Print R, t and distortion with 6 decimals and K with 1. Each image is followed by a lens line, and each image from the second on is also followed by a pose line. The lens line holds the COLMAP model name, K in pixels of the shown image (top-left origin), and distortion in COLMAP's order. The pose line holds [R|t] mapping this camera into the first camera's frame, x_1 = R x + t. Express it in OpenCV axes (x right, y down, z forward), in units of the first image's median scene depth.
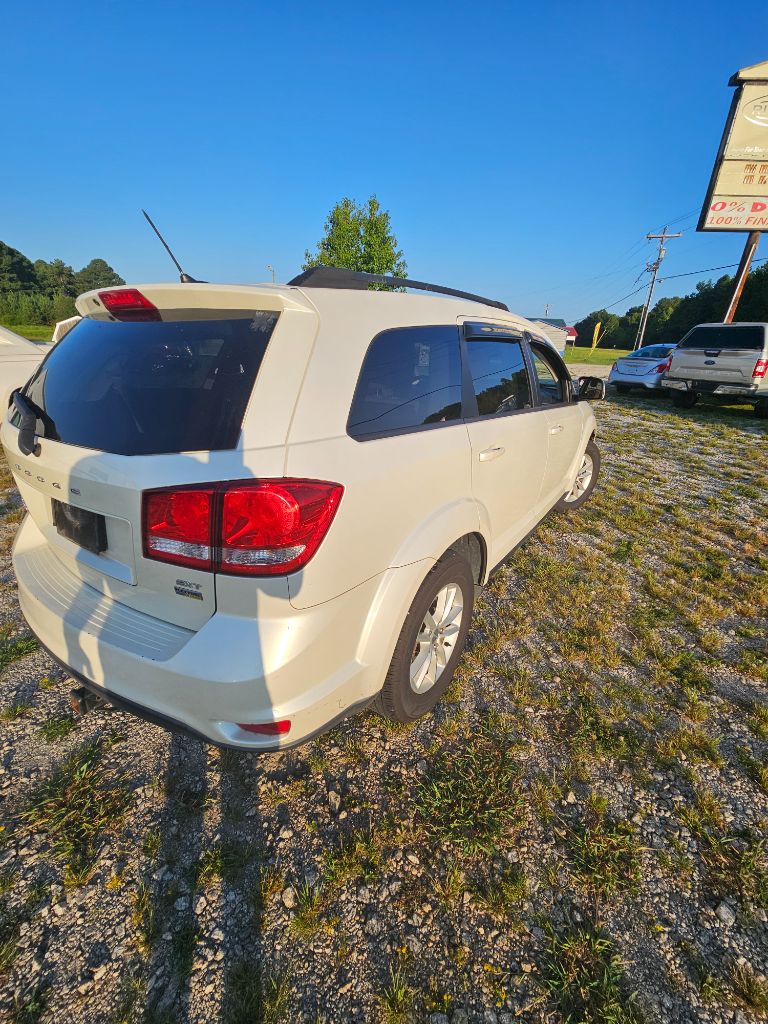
lens RADIAL K [[421.4, 0, 387.7], [0, 421.4, 509.3], [0, 0, 1]] dist [0.003300, -0.000546]
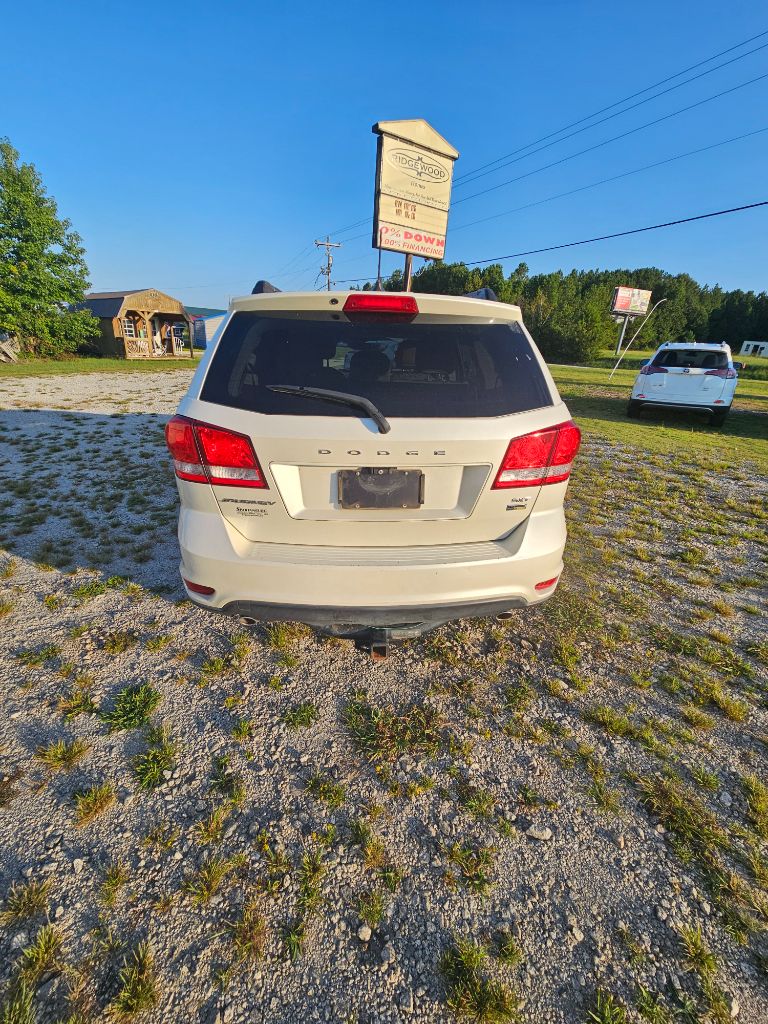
lens RADIAL K [[421.4, 0, 380.3], [0, 421.4, 516.6], [0, 0, 1]] dist [0.003300, -0.000546]
pose [[0.794003, -0.224032, 0.565127, -0.135903], [0.207298, 0.973680, 0.094740, -0.000774], [-0.571478, 0.041925, 0.819546, 0.003984]]
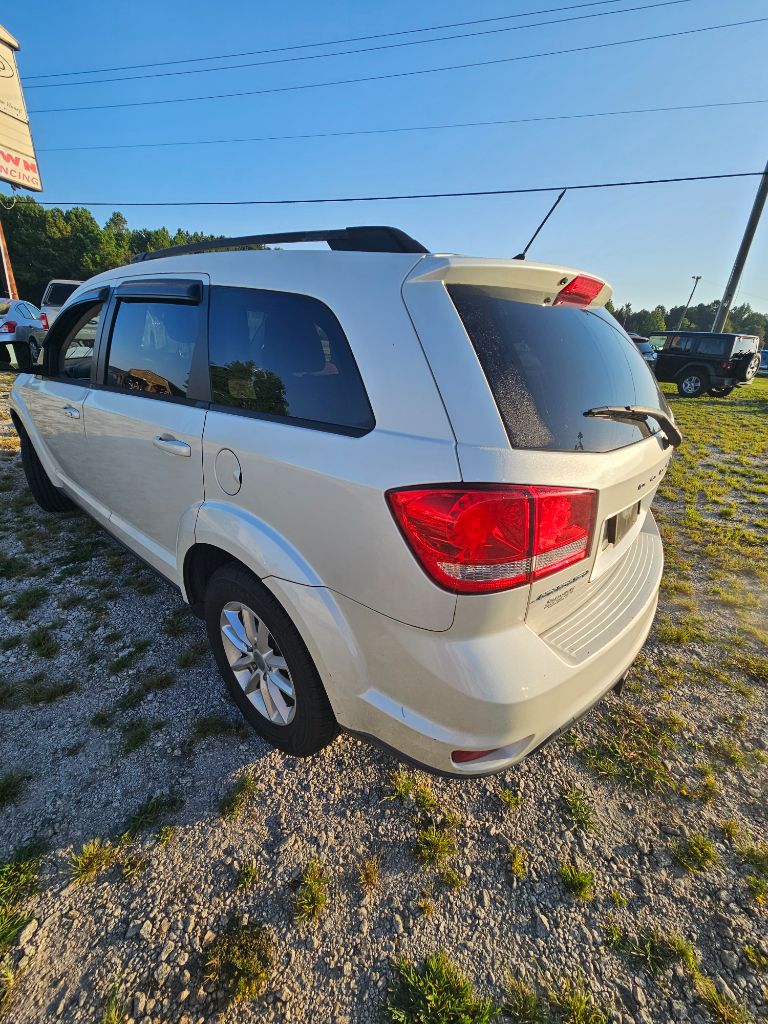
lens RADIAL K [[421.4, 0, 383.5], [0, 421.4, 516.1], [0, 0, 1]] dist [0.003300, -0.000546]
pose [[0.136478, -0.414544, 0.899737, -0.164096], [0.317156, 0.878716, 0.356751, -0.046457], [-0.938502, 0.236668, 0.251400, 0.117706]]
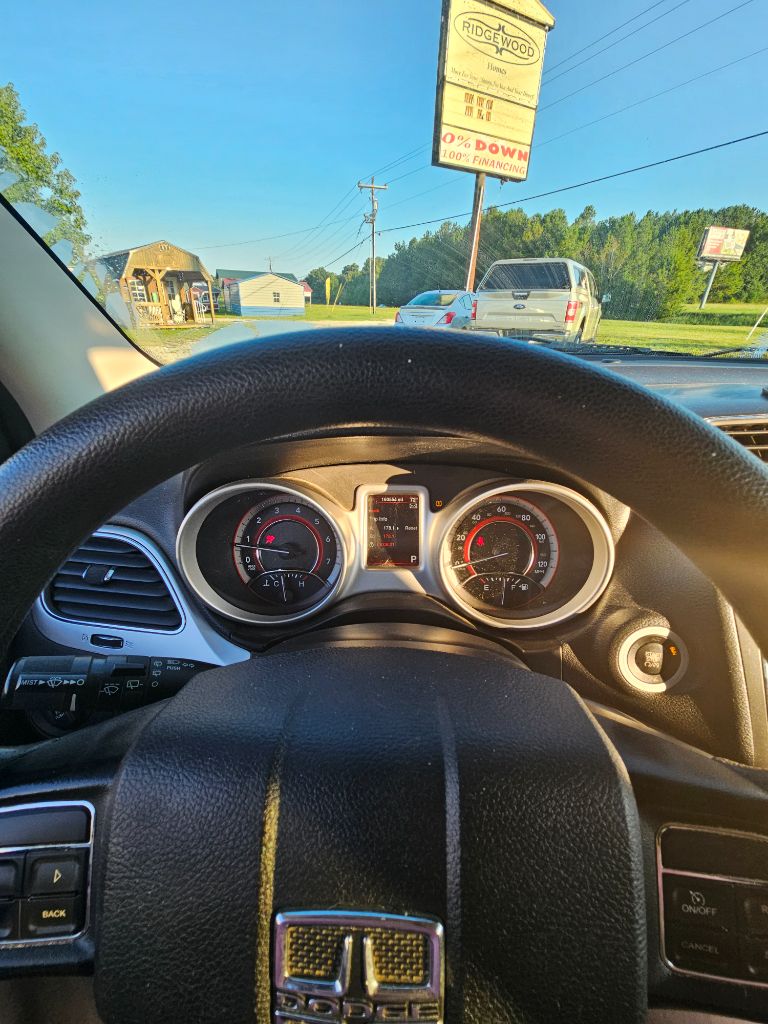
lens RADIAL K [[421.4, 0, 385.9], [0, 421.4, 516.3], [0, 0, 1]] dist [0.003300, -0.000546]
pose [[0.841904, -0.254275, 0.475963, 0.010346], [0.209019, 0.966832, 0.146792, -0.075246], [-0.497502, -0.024099, 0.867128, 0.241085]]
